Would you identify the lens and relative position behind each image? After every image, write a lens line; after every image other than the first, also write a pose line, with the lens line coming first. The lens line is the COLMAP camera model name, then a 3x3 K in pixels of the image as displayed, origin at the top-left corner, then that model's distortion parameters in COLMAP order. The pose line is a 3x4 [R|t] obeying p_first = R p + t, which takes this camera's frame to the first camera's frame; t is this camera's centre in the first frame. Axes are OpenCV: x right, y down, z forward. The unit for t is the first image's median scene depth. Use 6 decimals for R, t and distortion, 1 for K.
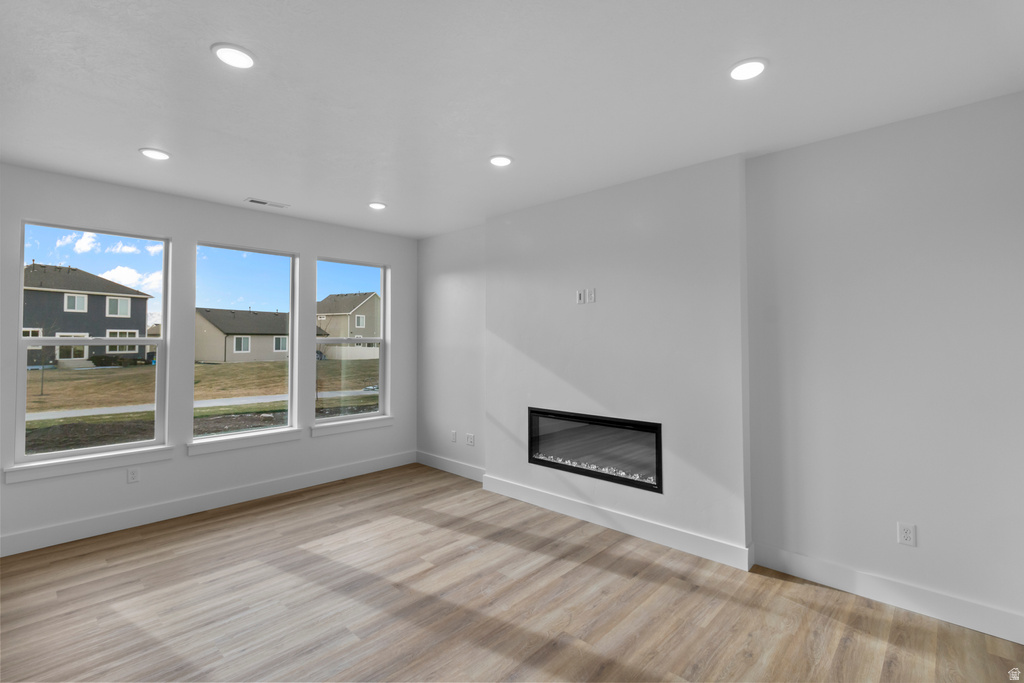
lens RADIAL K [[471.3, 0, 518.6], [0, 471.3, 326.8], [0, 0, 1]] dist [0.000330, 0.000146]
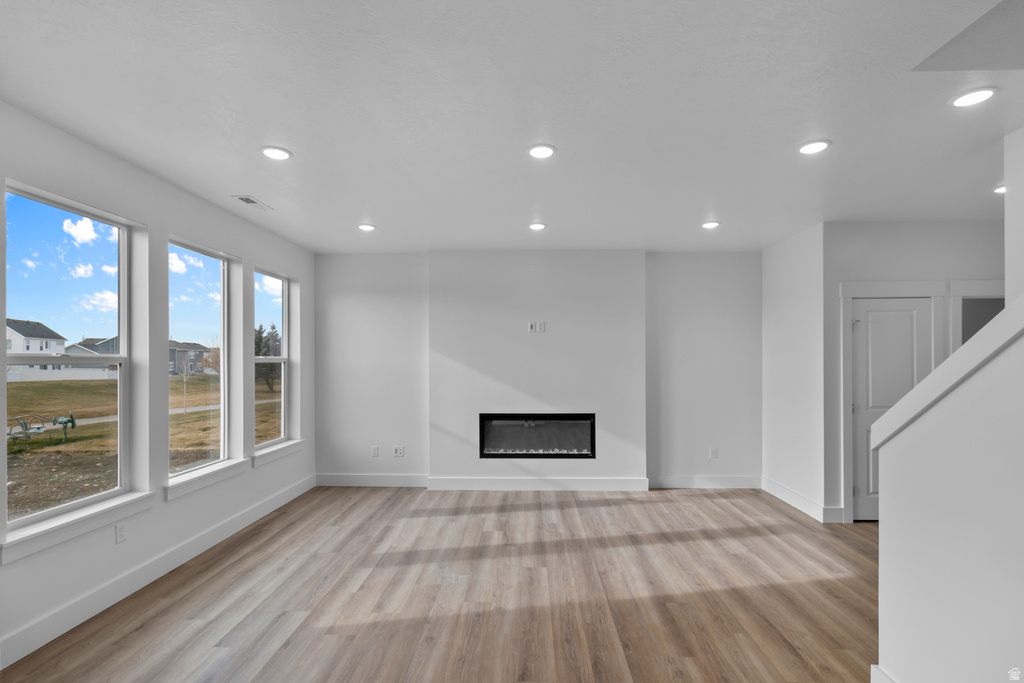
lens RADIAL K [[488.0, 0, 522.5], [0, 488.0, 360.0], [0, 0, 1]] dist [0.002466, 0.000514]
pose [[0.747409, 0.001751, 0.664362, -0.874089], [-0.019049, 0.999642, 0.018795, 0.005408], [-0.664091, -0.026703, 0.747175, -0.026859]]
